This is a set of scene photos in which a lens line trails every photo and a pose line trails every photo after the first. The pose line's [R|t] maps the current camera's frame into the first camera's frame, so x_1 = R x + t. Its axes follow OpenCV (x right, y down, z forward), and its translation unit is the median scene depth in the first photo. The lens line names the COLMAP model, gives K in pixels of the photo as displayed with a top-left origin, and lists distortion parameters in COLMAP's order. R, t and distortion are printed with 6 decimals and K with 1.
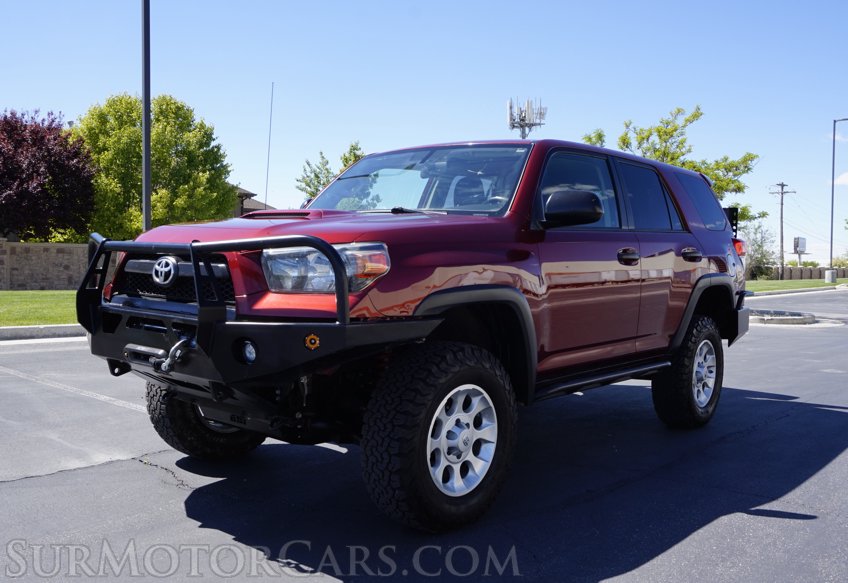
lens RADIAL K [[723.9, 0, 427.1], [0, 723.9, 288.2], [0, 0, 1]] dist [-0.015746, 0.014210]
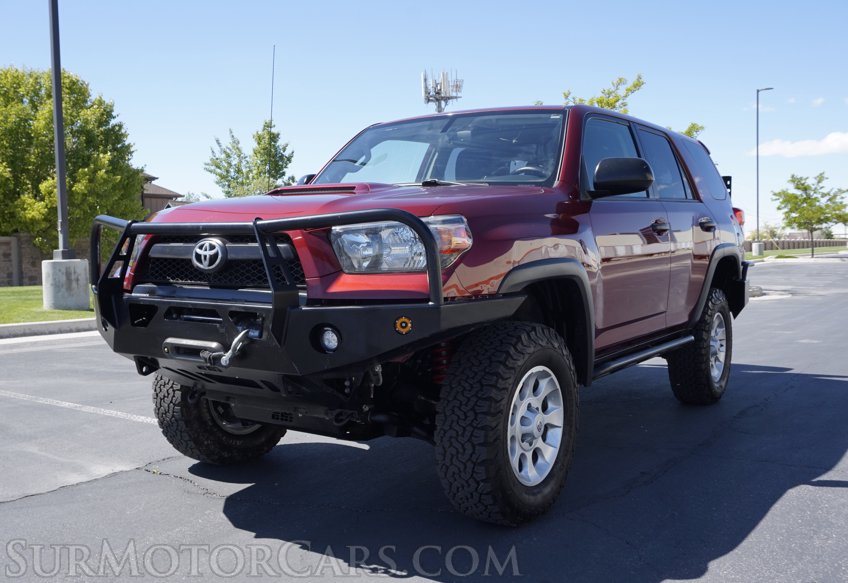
lens RADIAL K [[770.2, 0, 423.9], [0, 770.2, 287.8], [0, 0, 1]] dist [-0.011019, 0.000000]
pose [[0.993926, -0.035842, 0.104046, -0.167227], [0.033915, 0.999220, 0.020236, 0.005918], [-0.104690, -0.016585, 0.994367, 0.024129]]
